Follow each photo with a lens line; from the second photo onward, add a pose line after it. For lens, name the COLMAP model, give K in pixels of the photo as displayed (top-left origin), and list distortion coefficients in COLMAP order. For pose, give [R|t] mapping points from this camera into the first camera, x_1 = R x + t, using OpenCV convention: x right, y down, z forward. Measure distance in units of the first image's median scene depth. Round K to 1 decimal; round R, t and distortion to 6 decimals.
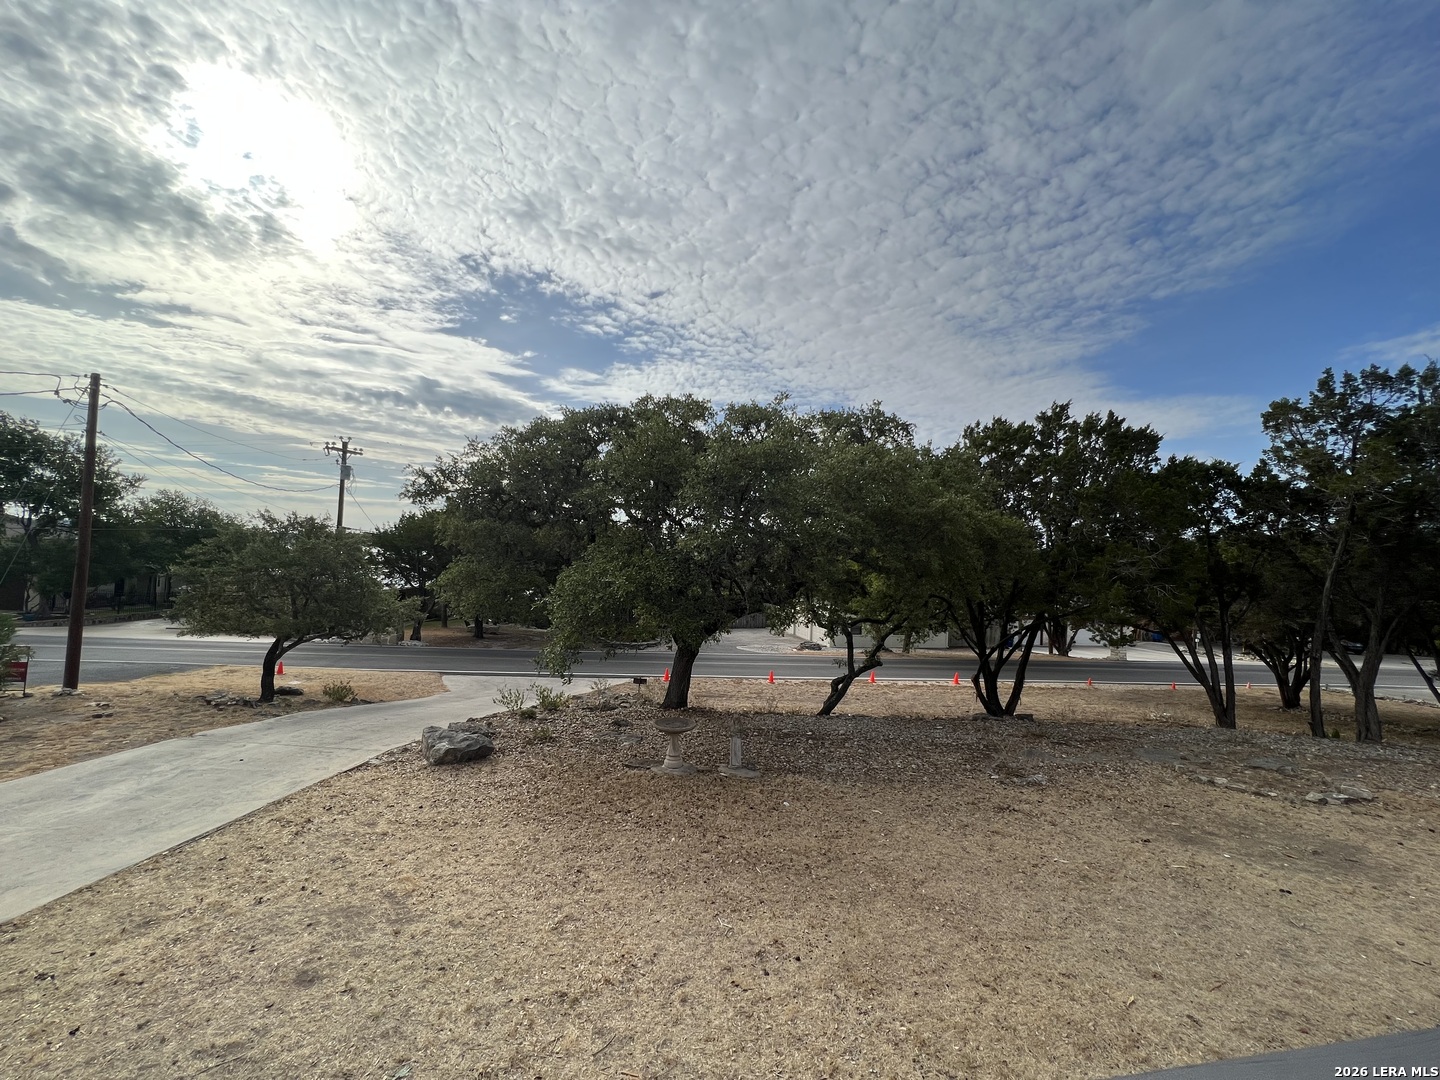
lens RADIAL K [[573.7, 0, 717.8], [0, 573.7, 540.3], [0, 0, 1]] dist [-0.004588, 0.000650]
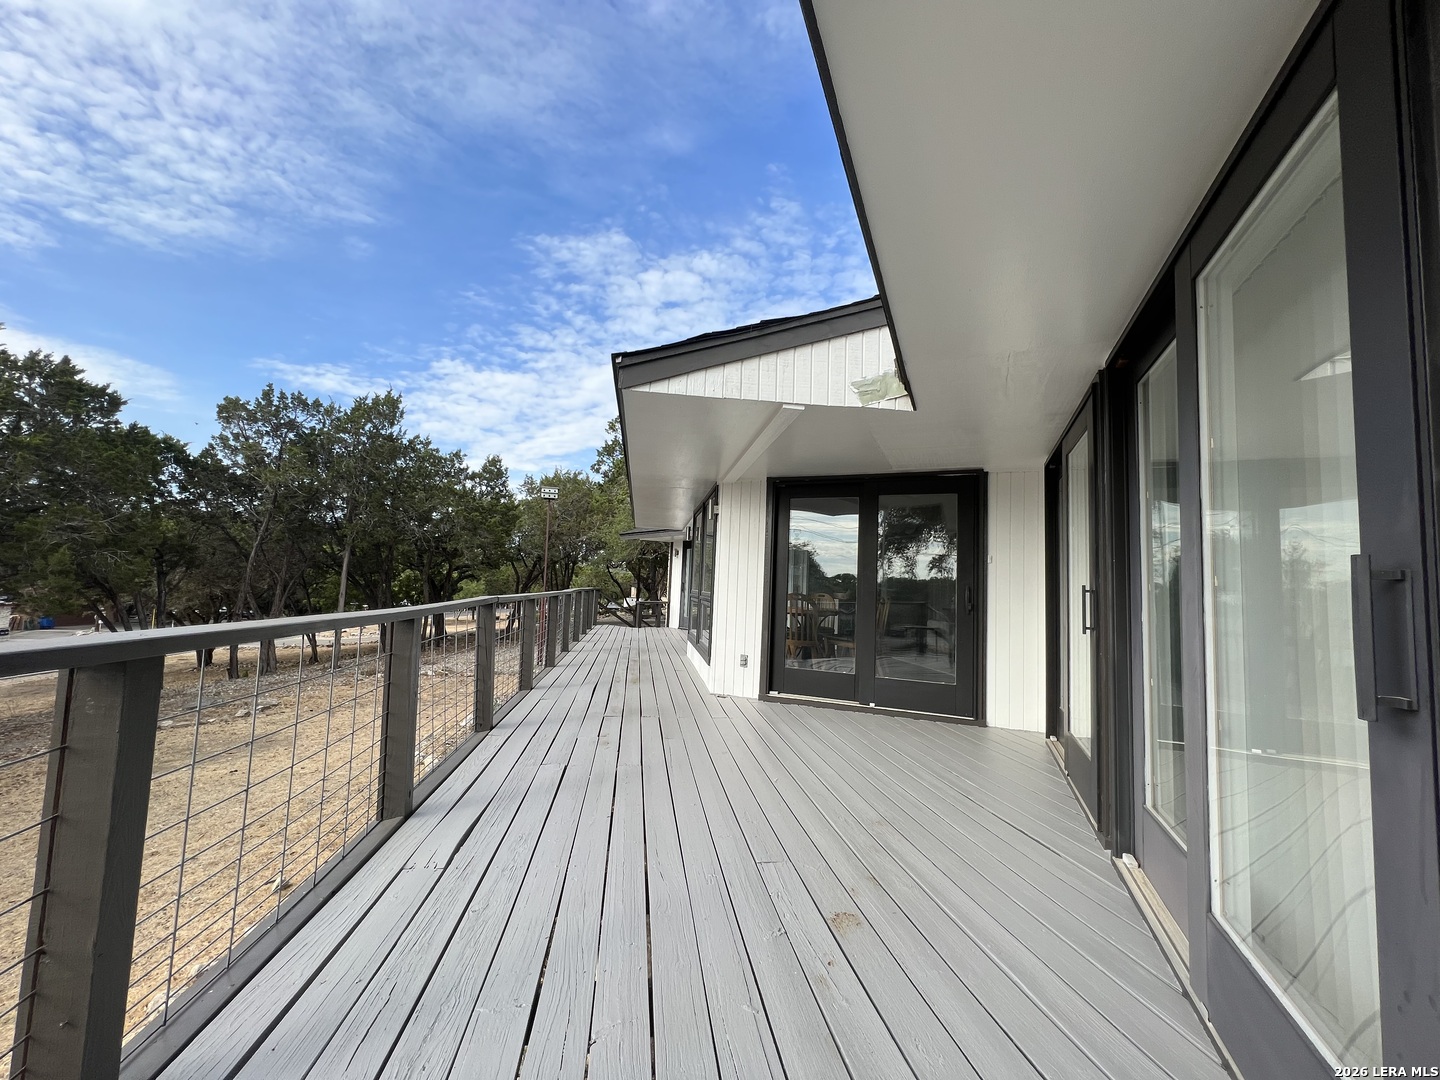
lens RADIAL K [[586.5, 0, 720.0], [0, 586.5, 540.0], [0, 0, 1]] dist [0.001652, 0.000349]
pose [[0.049769, 0.037117, 0.998071, -0.146109], [-0.069588, 0.997010, -0.033608, 0.017096], [-0.996334, -0.067781, 0.052203, -0.073489]]
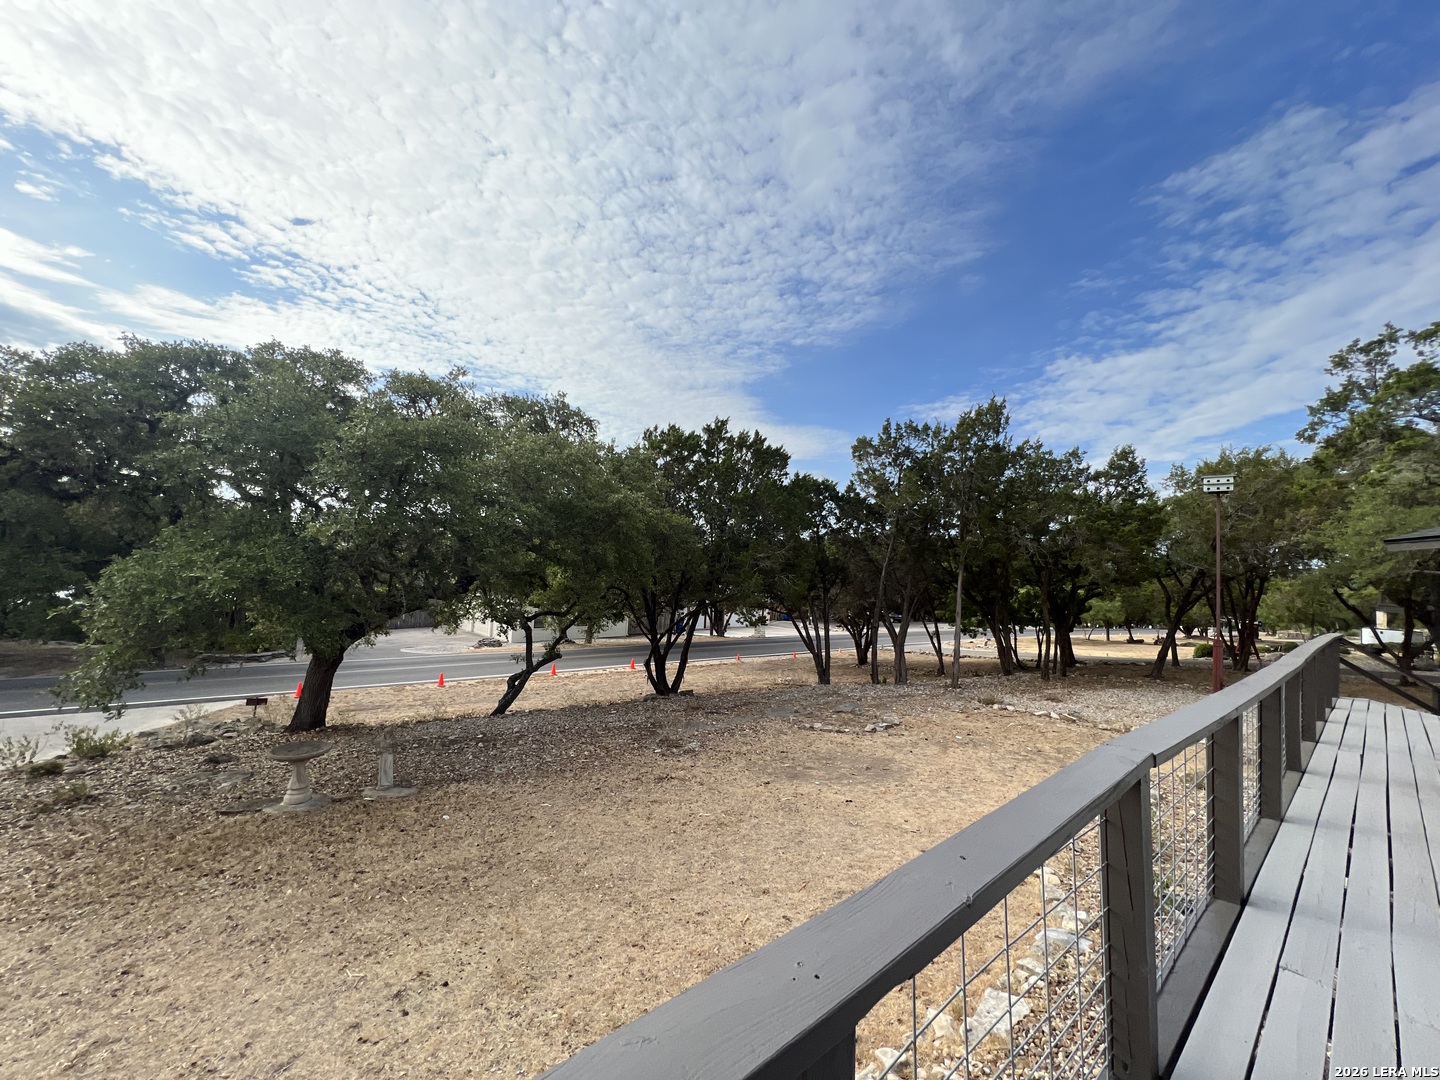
lens RADIAL K [[573.7, 0, 717.8], [0, 573.7, 540.3], [0, 0, 1]] dist [-0.004588, 0.000650]
pose [[0.863036, 0.021813, 0.504671, 0.012363], [-0.028252, 0.999588, 0.005109, 0.000365], [-0.504351, -0.018667, 0.863297, -0.000194]]
